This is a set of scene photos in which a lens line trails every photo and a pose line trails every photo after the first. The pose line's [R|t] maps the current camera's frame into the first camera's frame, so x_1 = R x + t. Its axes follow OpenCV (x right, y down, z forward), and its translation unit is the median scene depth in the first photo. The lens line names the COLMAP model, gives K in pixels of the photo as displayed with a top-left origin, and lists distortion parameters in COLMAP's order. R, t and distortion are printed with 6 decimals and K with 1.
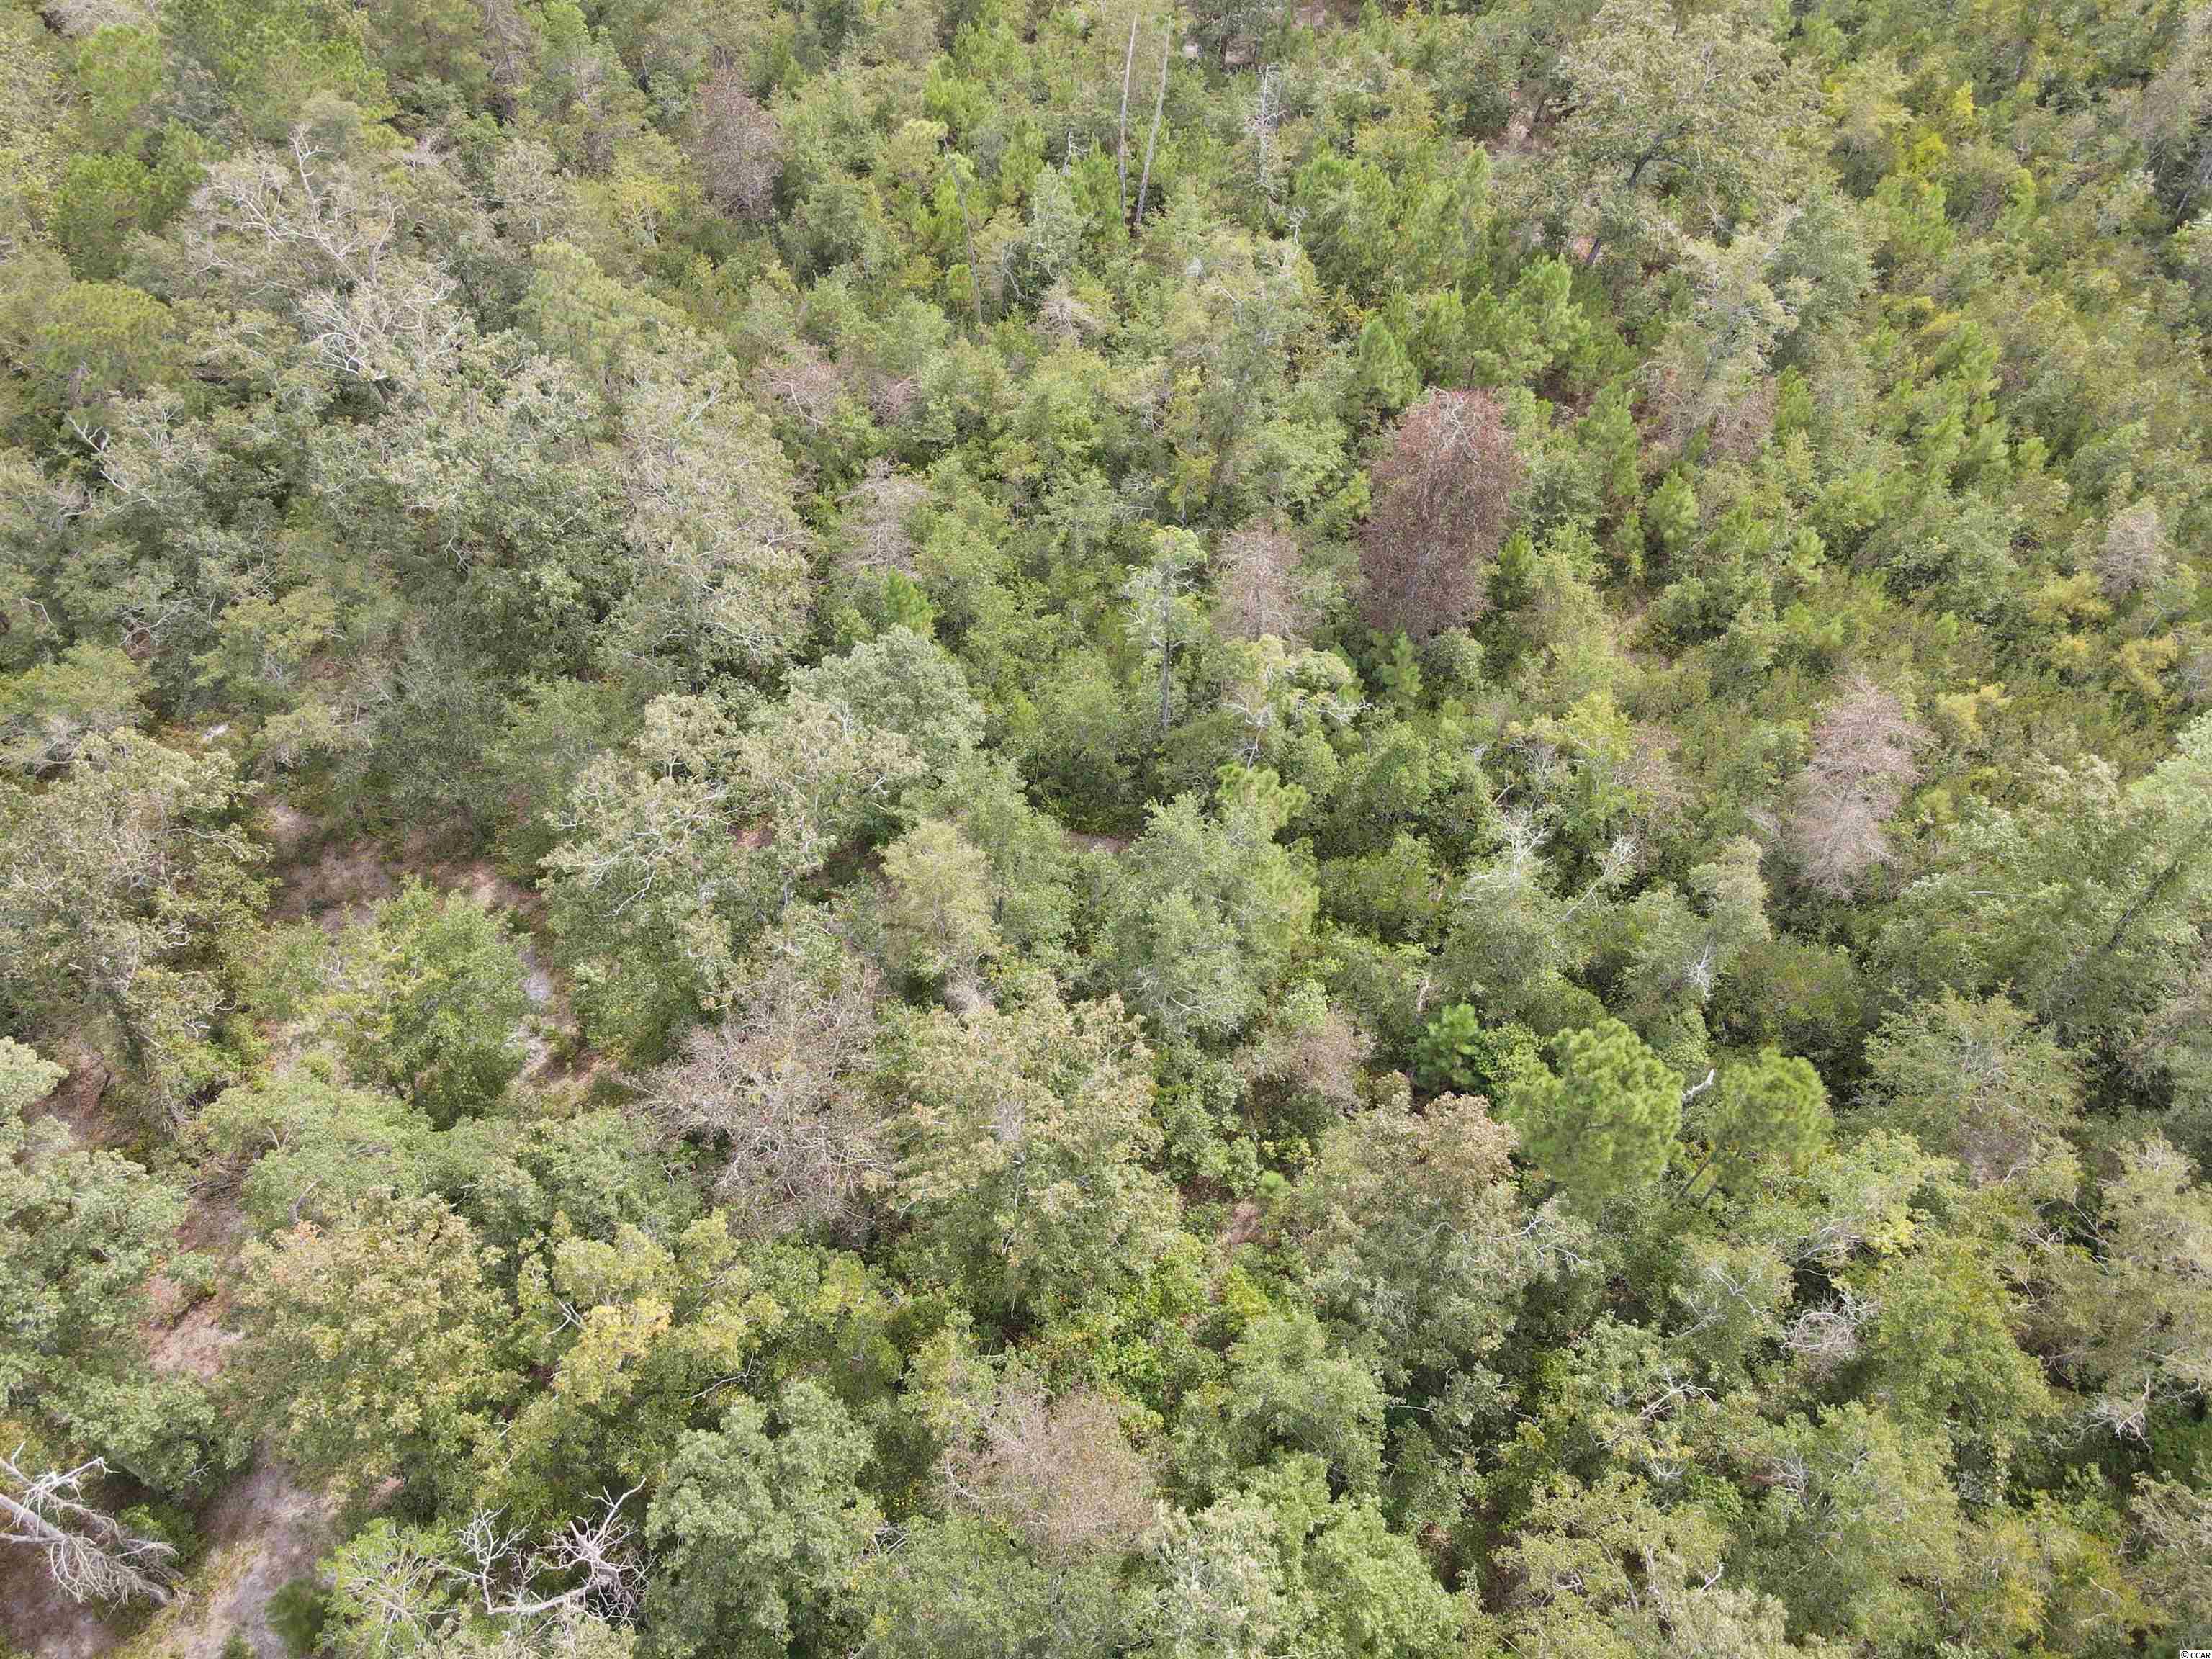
lens RADIAL K [[1614.2, 0, 1111.2], [0, 1614.2, 828.3], [0, 0, 1]] dist [0.011480, 0.003780]
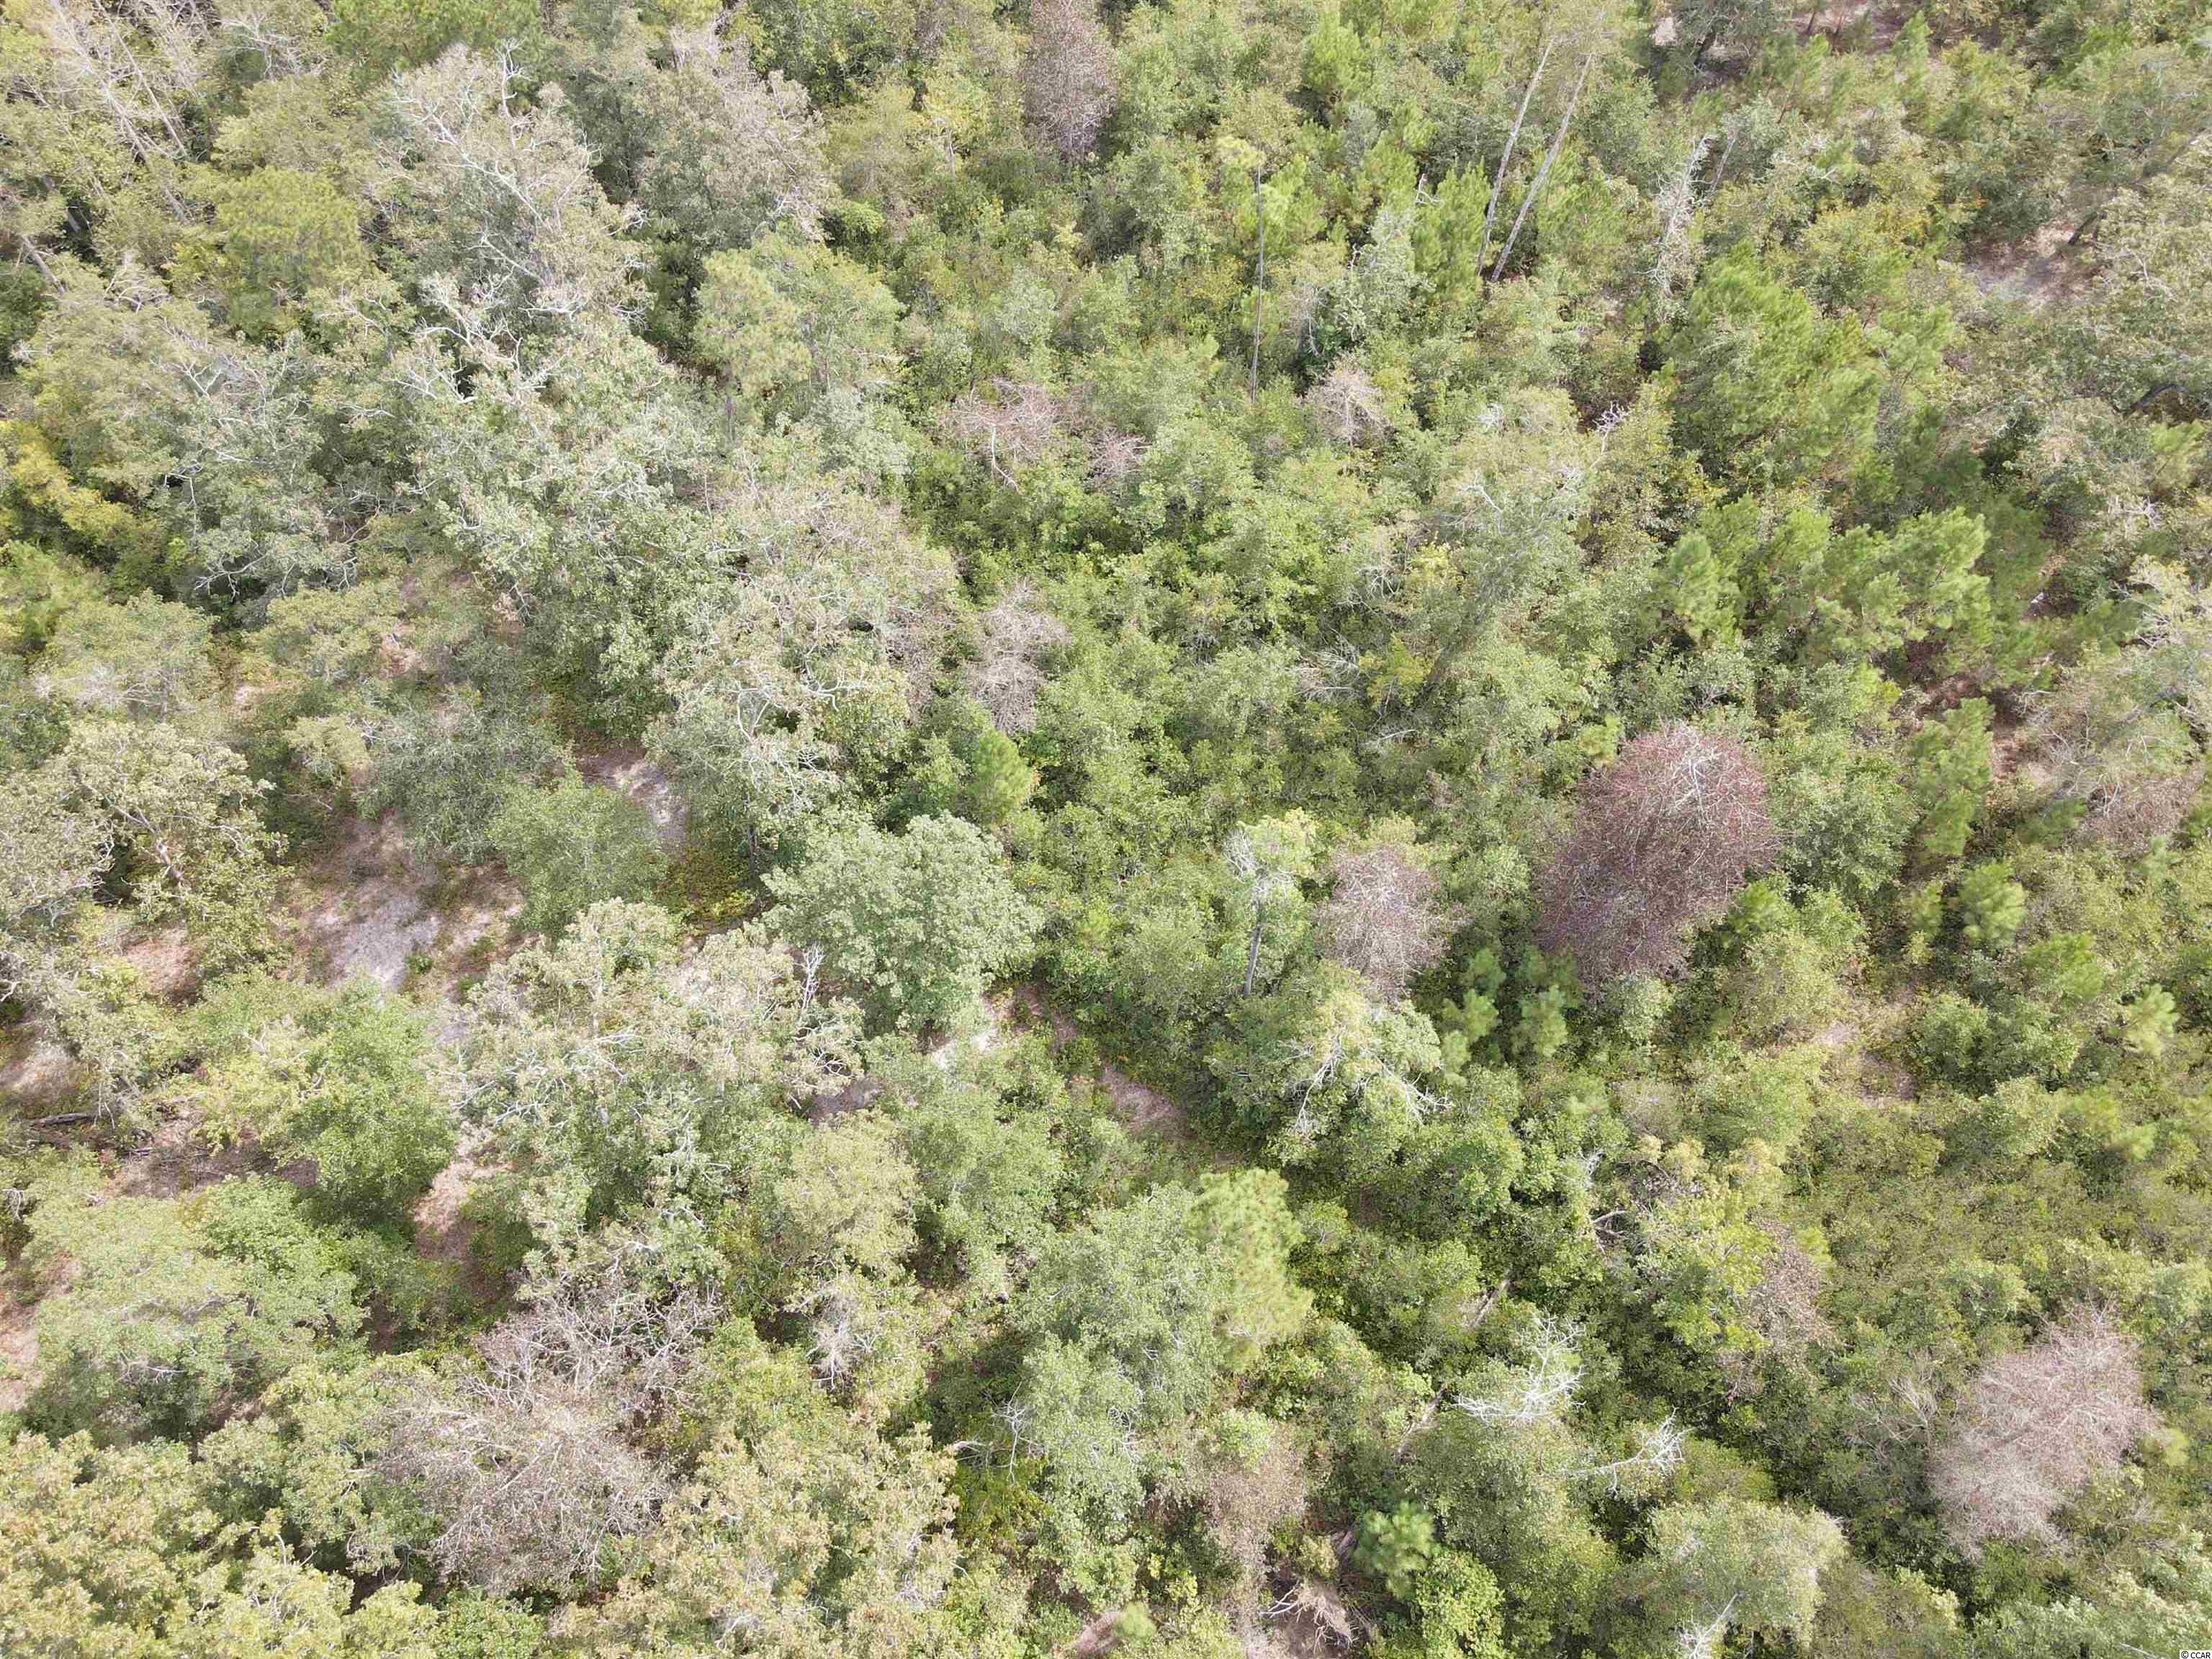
lens RADIAL K [[1614.2, 0, 1102.1], [0, 1614.2, 829.3], [0, 0, 1]] dist [0.011480, 0.003780]
pose [[0.932281, 0.309945, -0.186510, 0.086219], [-0.279927, 0.944720, 0.170720, -0.240372], [0.229114, -0.106950, 0.967506, 0.160435]]
